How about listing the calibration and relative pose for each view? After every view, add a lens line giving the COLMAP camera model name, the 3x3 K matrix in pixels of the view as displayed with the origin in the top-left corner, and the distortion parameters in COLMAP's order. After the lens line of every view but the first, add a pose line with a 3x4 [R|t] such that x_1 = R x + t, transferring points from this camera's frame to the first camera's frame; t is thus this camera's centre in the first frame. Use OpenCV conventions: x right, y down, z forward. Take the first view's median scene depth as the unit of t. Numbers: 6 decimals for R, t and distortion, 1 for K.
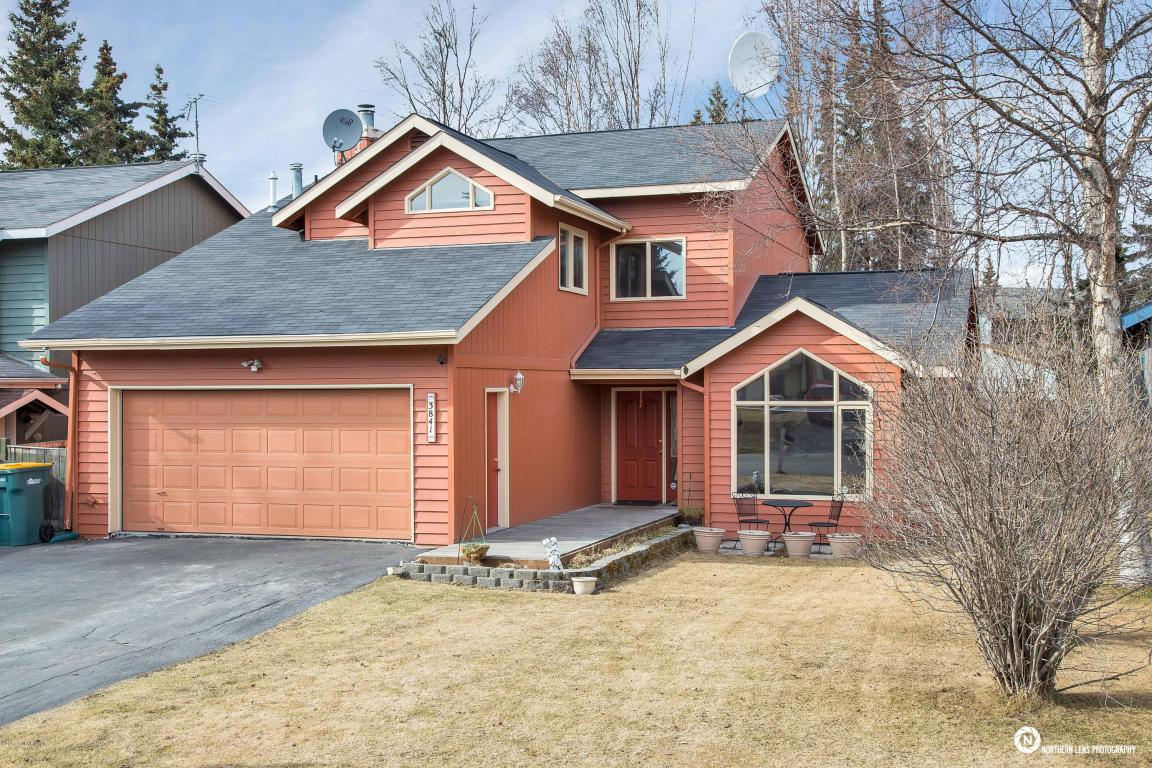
lens RADIAL K [[1367.5, 0, 574.3], [0, 1367.5, 363.3], [0, 0, 1]] dist [0.063259, 0.000000]
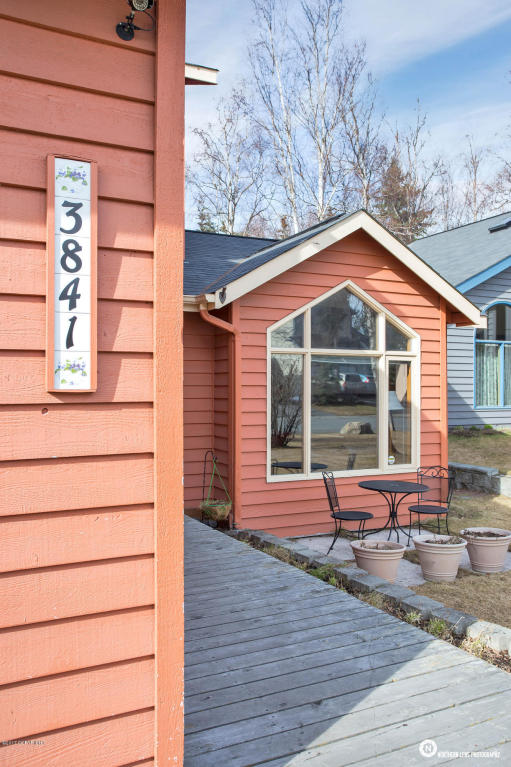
lens RADIAL K [[655.1, 0, 265.0], [0, 655.1, 366.3], [0, 0, 1]] dist [0.042148, 0.007205]
pose [[0.699478, 0.027449, 0.714127, -0.135471], [-0.013415, 0.999590, -0.025282, 0.048543], [-0.714528, 0.008104, 0.699560, 0.792860]]
